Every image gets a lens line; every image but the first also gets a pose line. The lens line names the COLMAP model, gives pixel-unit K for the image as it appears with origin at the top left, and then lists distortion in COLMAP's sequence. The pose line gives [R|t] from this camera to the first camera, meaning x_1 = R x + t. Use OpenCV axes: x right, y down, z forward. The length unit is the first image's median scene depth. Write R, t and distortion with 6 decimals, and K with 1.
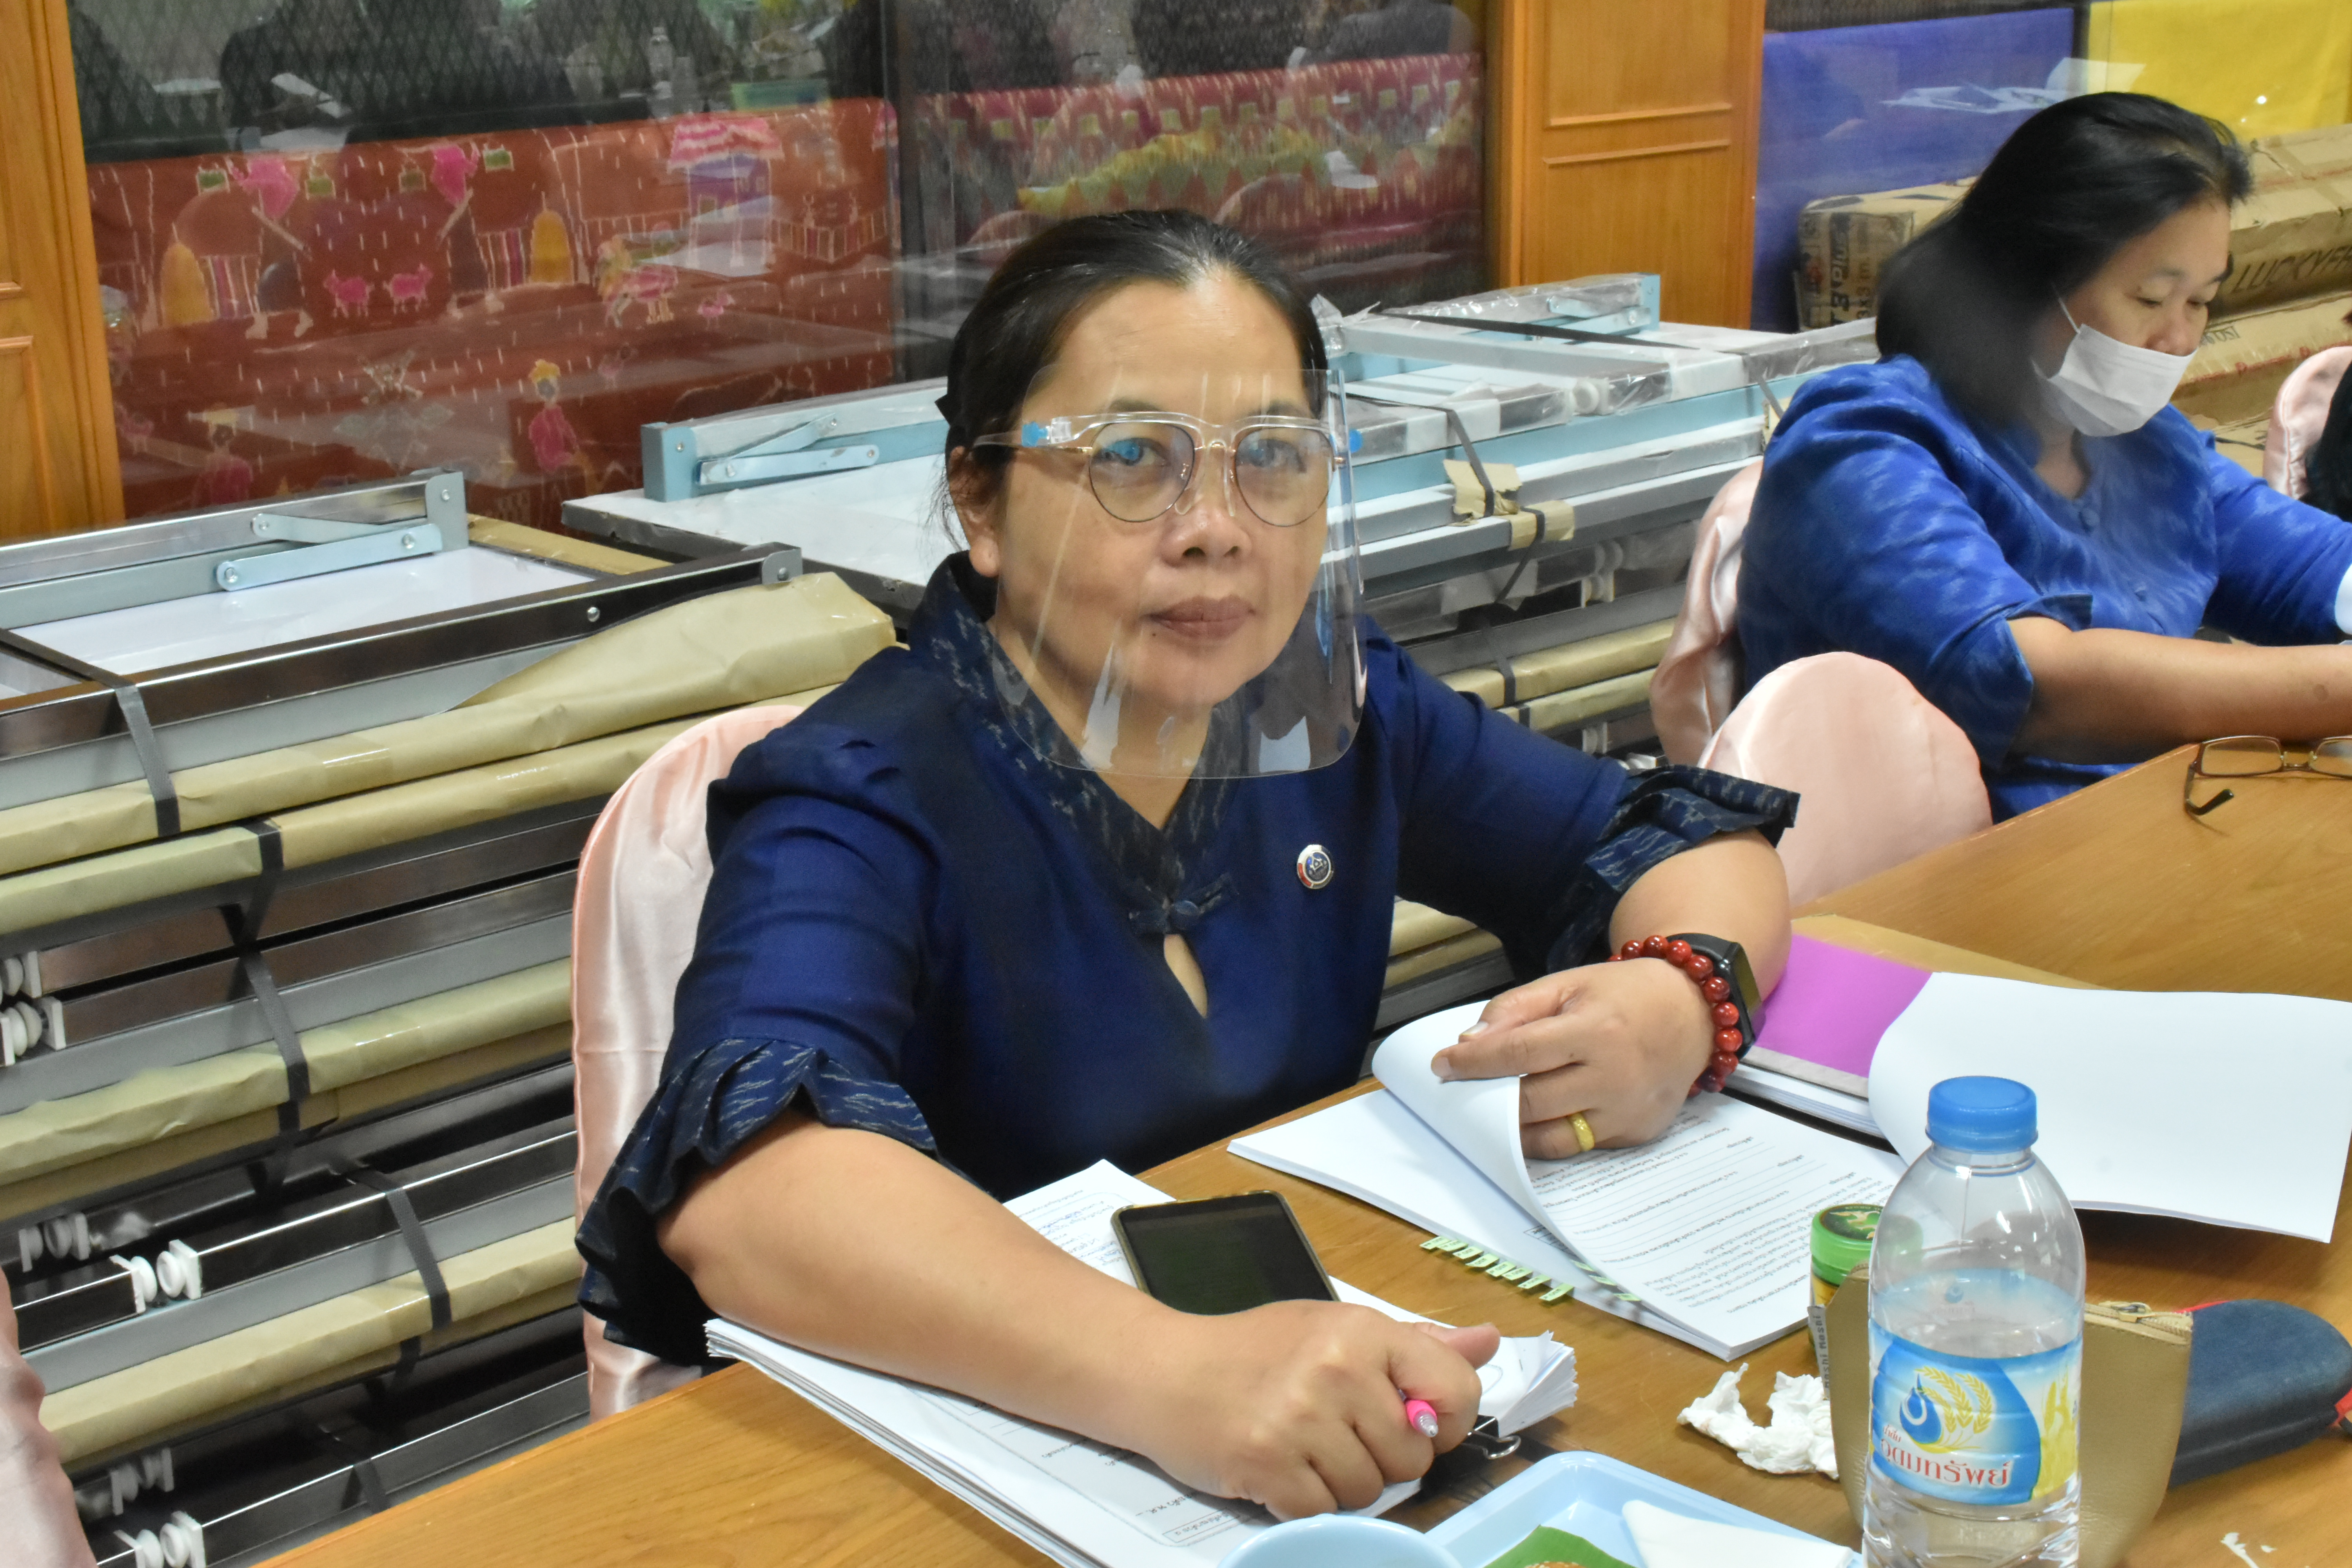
lens RADIAL K [[3277.1, 0, 1176.0], [0, 3277.1, 784.0], [0, 0, 1]] dist [0.090625, 0.046669]
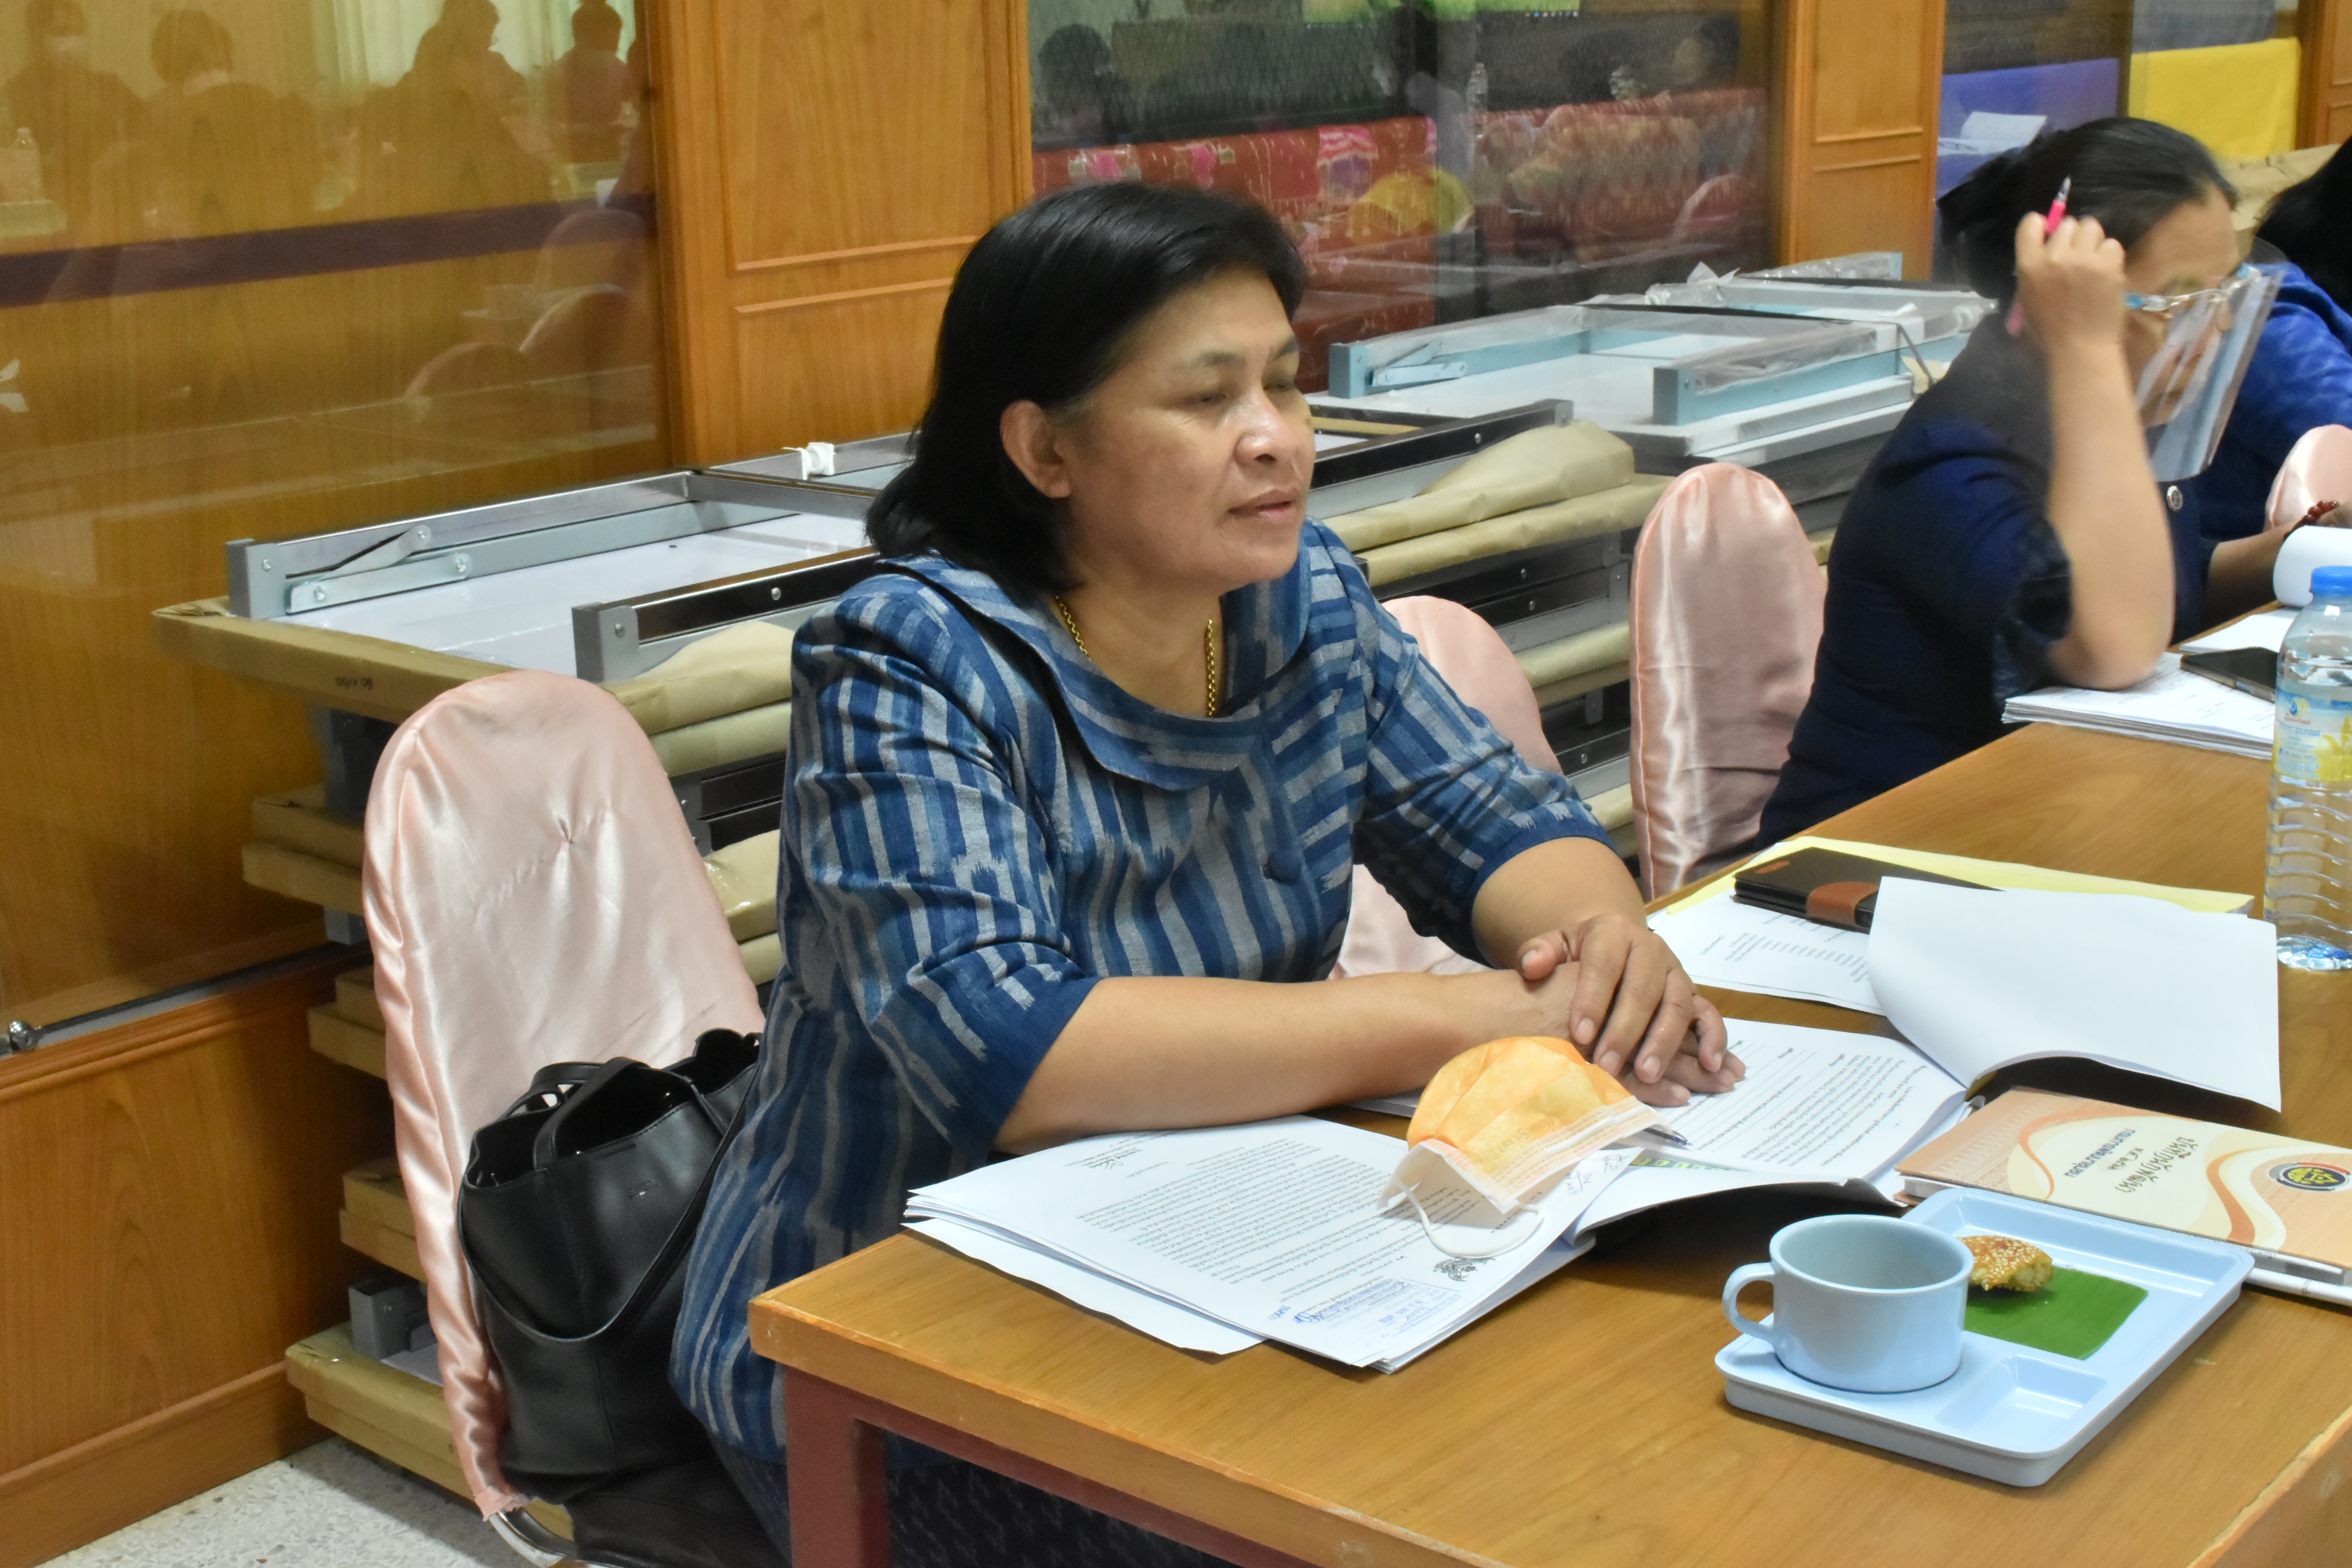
lens RADIAL K [[3170.3, 0, 1278.0], [0, 3170.3, 787.9], [0, 0, 1]] dist [0.222451, 0.017663]
pose [[0.991091, -0.028987, 0.129996, -0.364881], [0.031959, 0.999272, -0.020833, 0.107278], [-0.129297, 0.024802, 0.991296, -0.340053]]
